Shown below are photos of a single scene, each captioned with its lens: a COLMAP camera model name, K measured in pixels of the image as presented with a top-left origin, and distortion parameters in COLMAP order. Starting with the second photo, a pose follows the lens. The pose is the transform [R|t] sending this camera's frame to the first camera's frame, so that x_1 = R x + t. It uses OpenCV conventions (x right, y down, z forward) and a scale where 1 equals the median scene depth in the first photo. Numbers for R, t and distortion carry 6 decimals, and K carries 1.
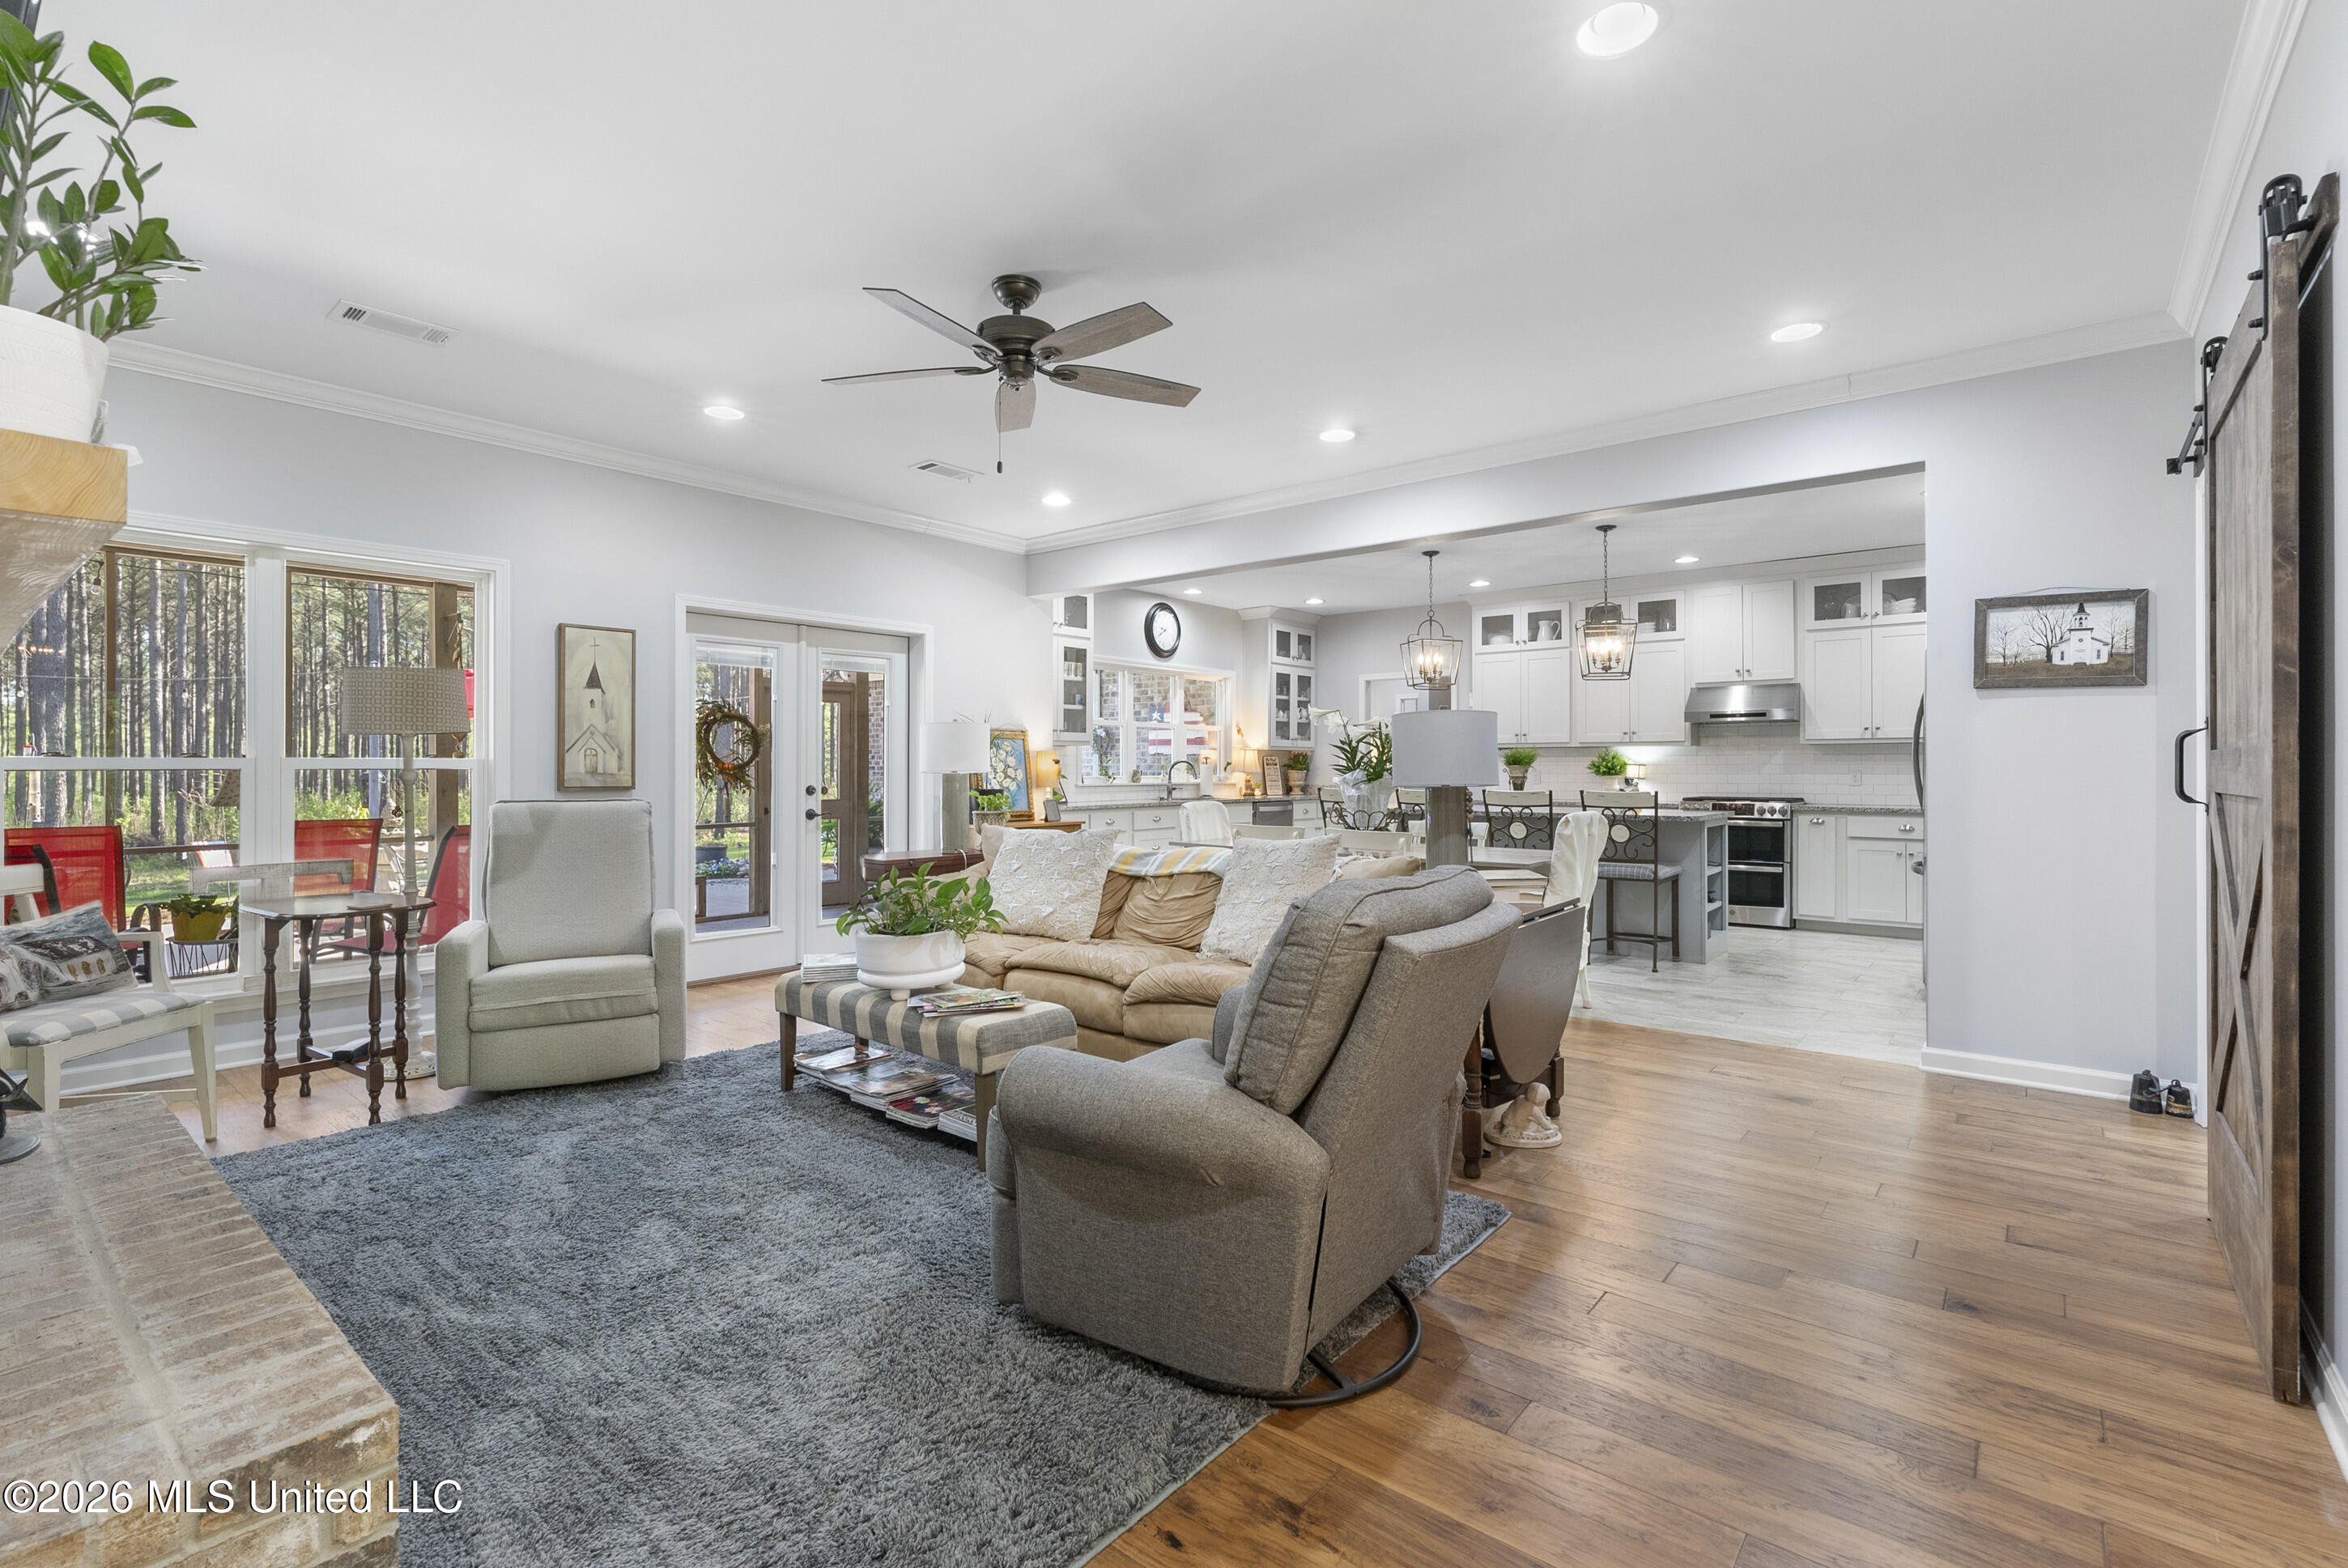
lens RADIAL K [[1061.8, 0, 1168.6], [0, 1061.8, 763.5], [0, 0, 1]] dist [-0.008223, 0.001043]
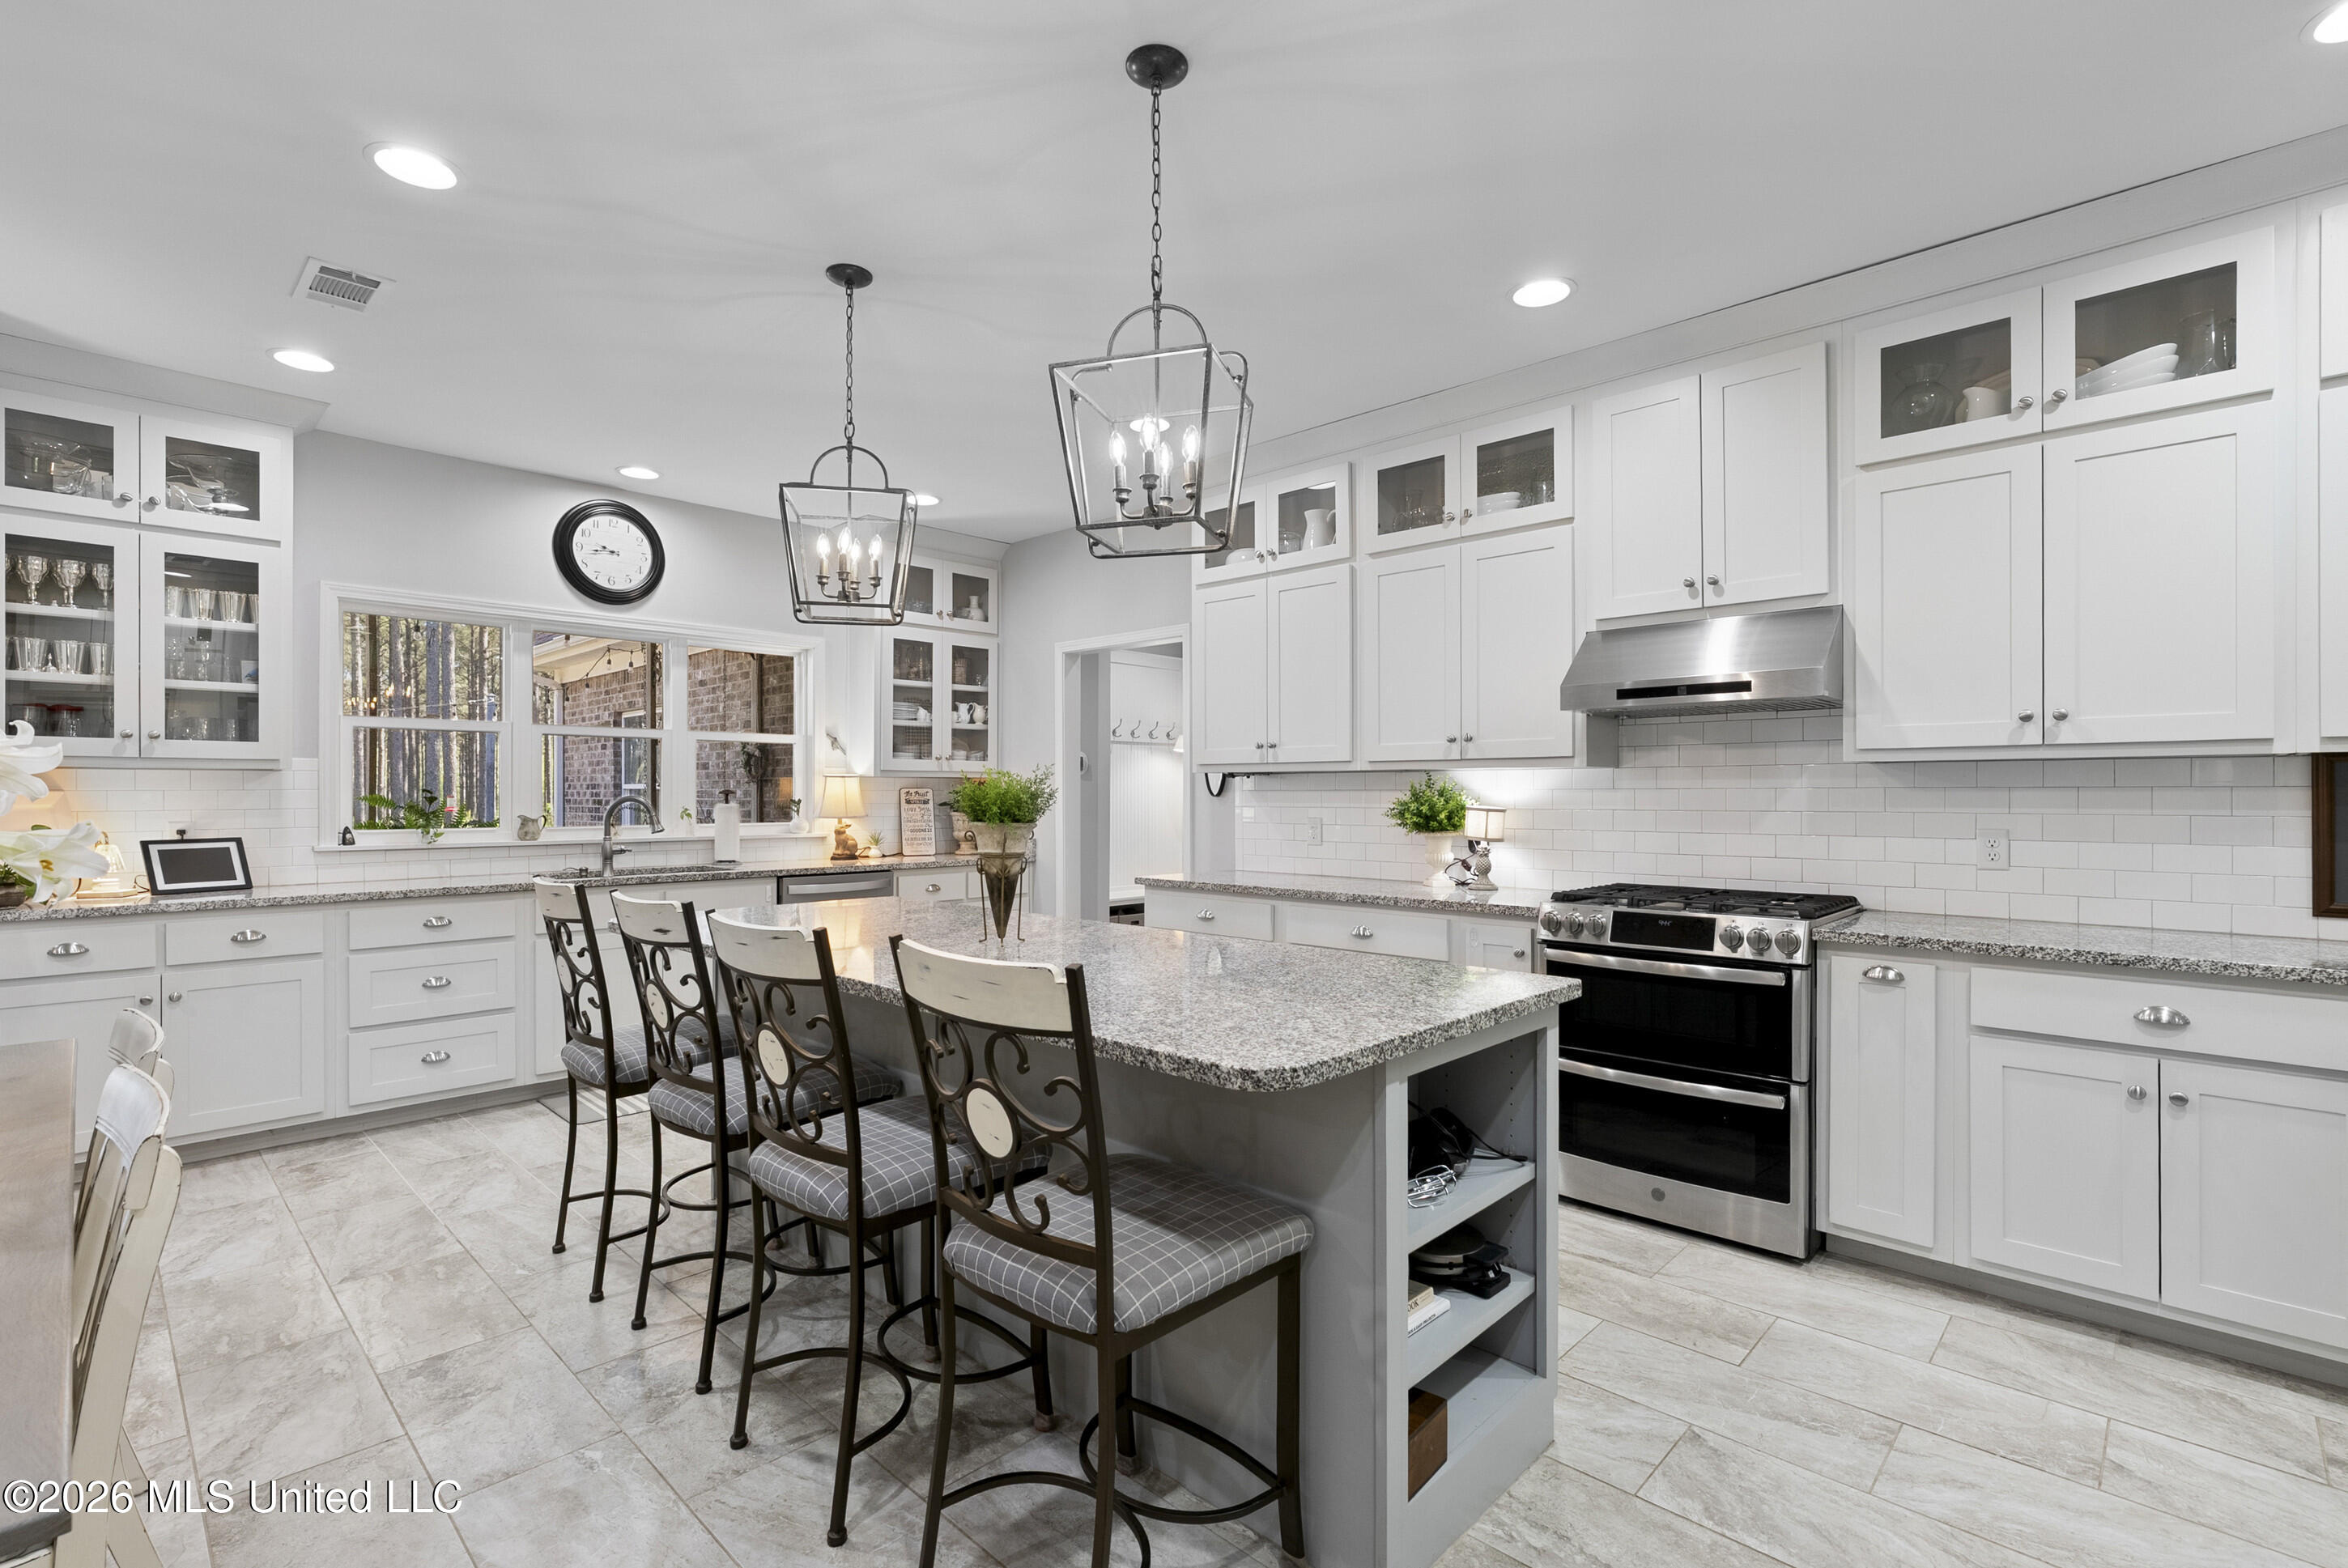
lens RADIAL K [[1061.8, 0, 1175.2], [0, 1061.8, 794.1], [0, 0, 1]] dist [-0.008223, 0.001043]
pose [[0.997350, -0.000022, -0.072758, 0.361632], [0.000303, 0.999993, 0.003856, -0.007578], [0.072757, -0.003868, 0.997342, 0.566123]]
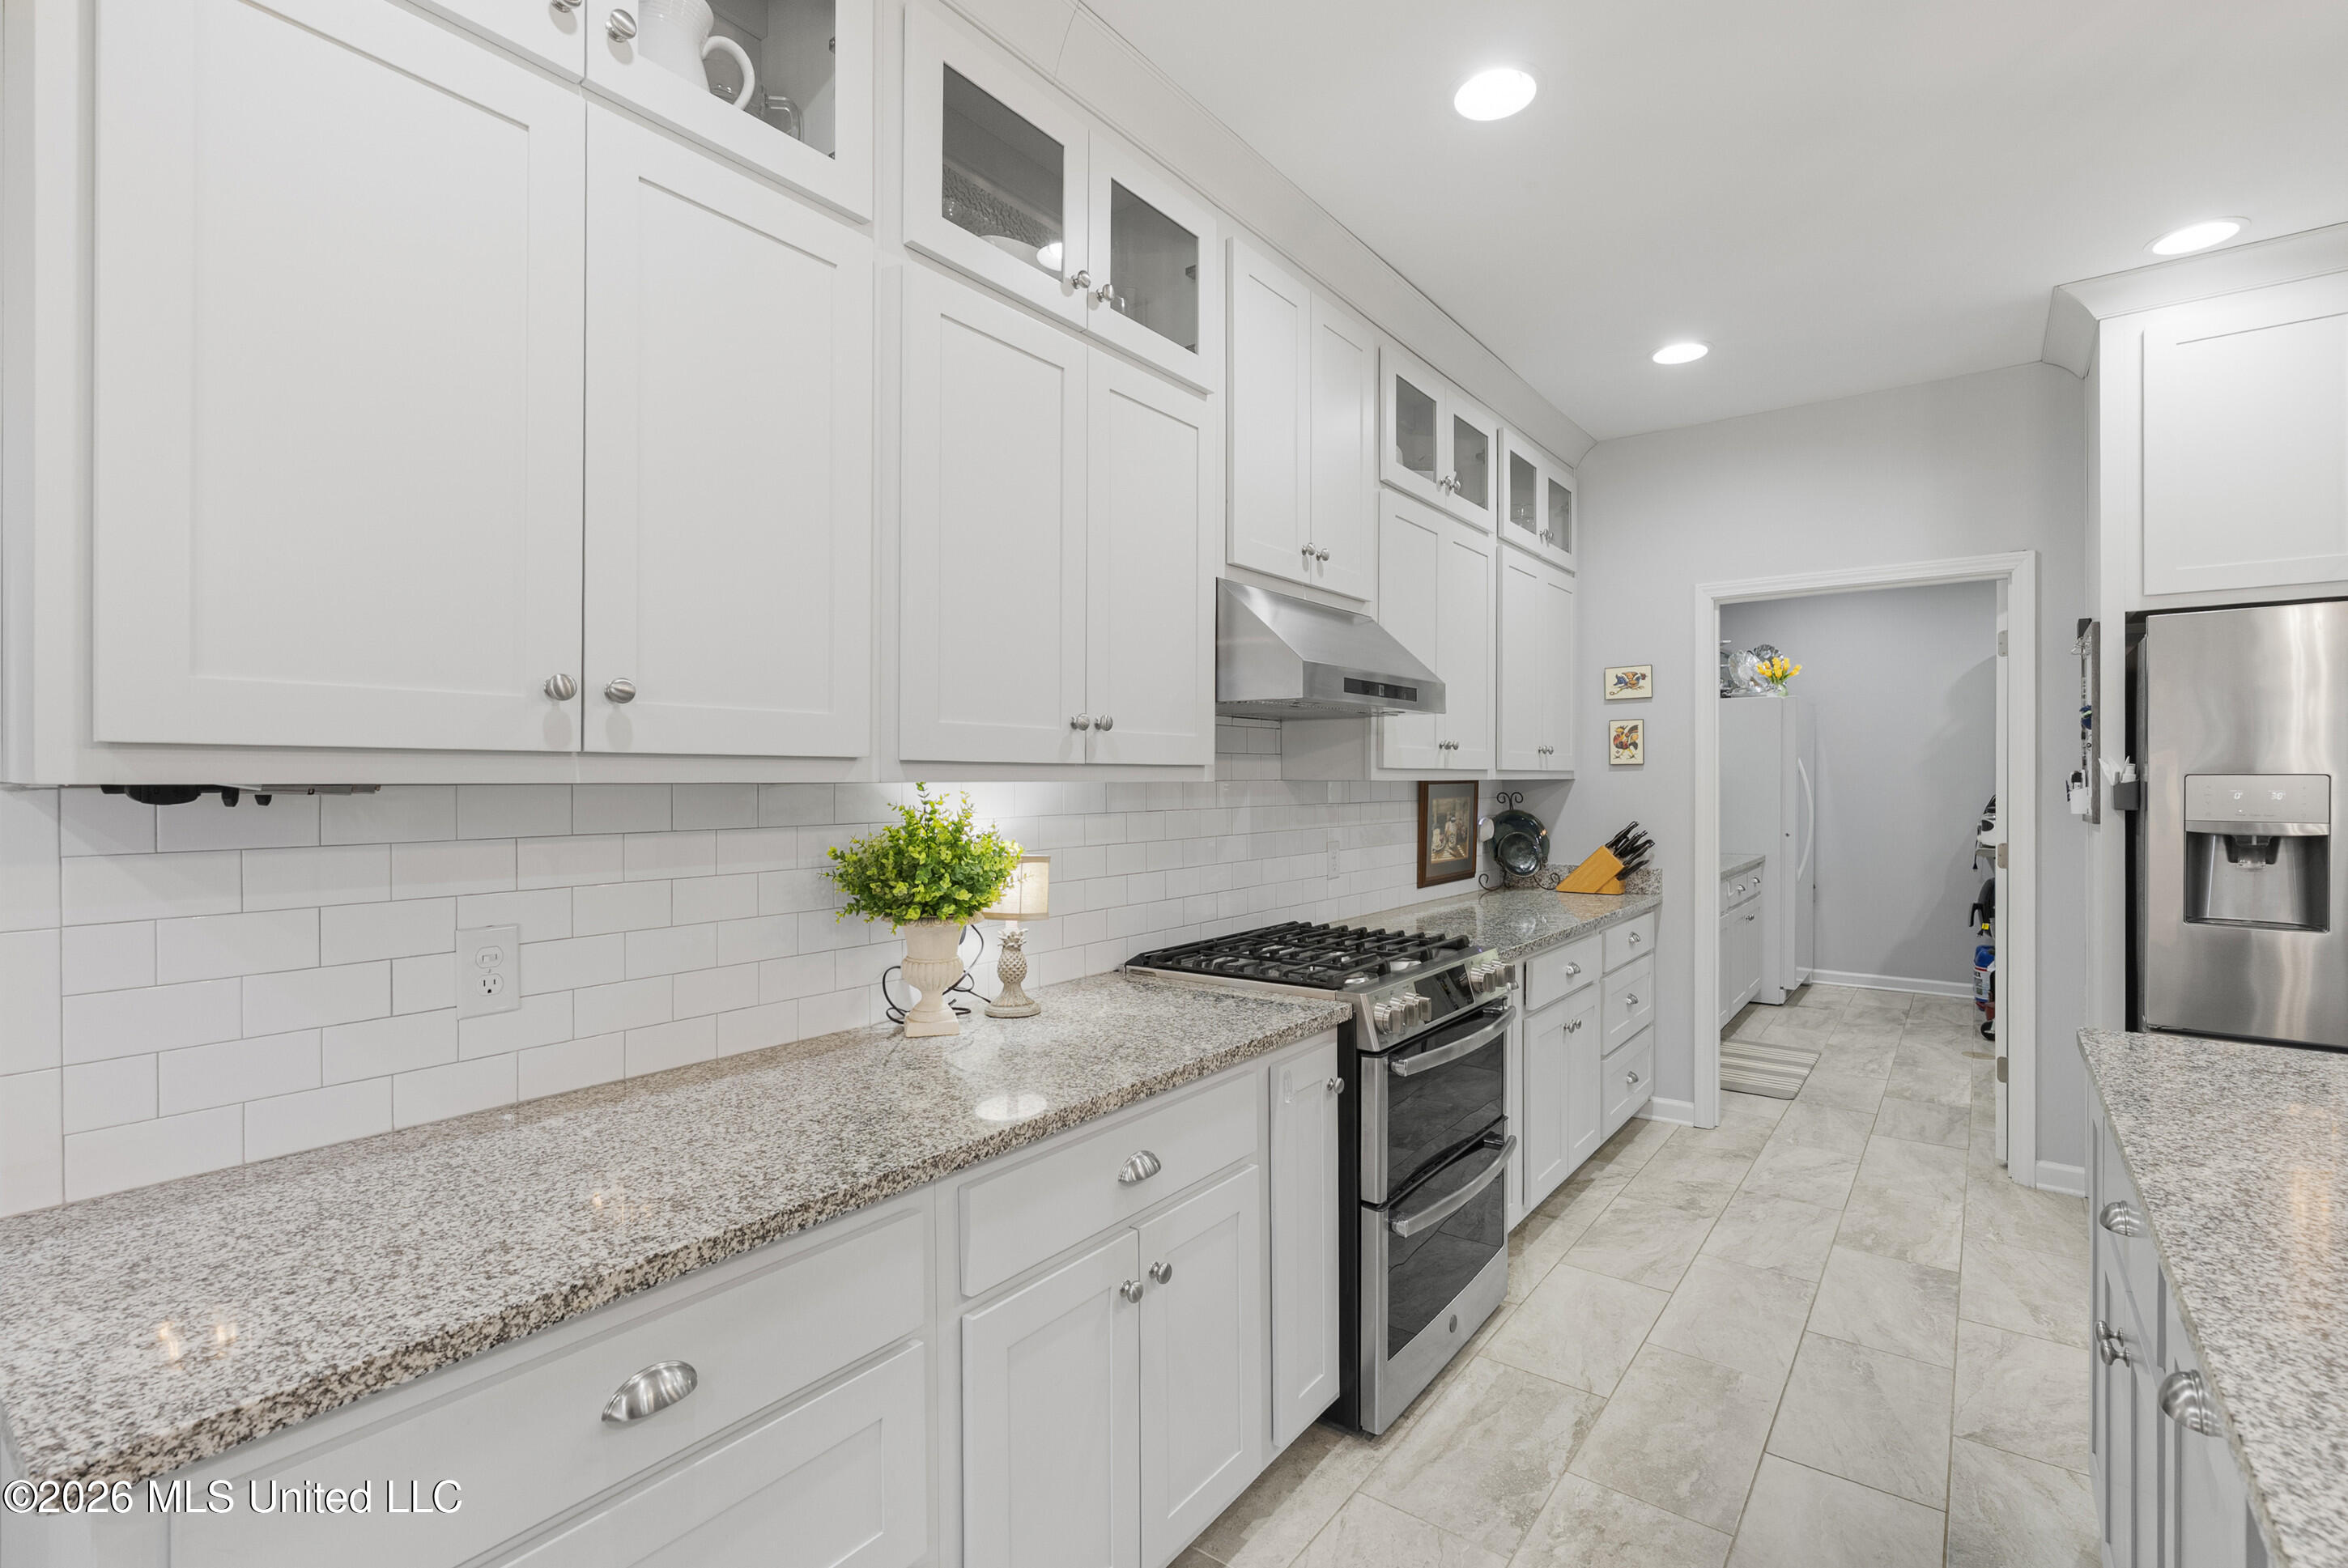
lens RADIAL K [[1068.3, 0, 1175.0], [0, 1068.3, 781.7], [0, 0, 1]] dist [-0.000818, 0.000155]
pose [[-0.046350, -0.000729, 0.998925, 0.210484], [0.000482, 1.000000, 0.000752, -0.017472], [-0.998925, 0.000516, -0.046350, 1.034878]]
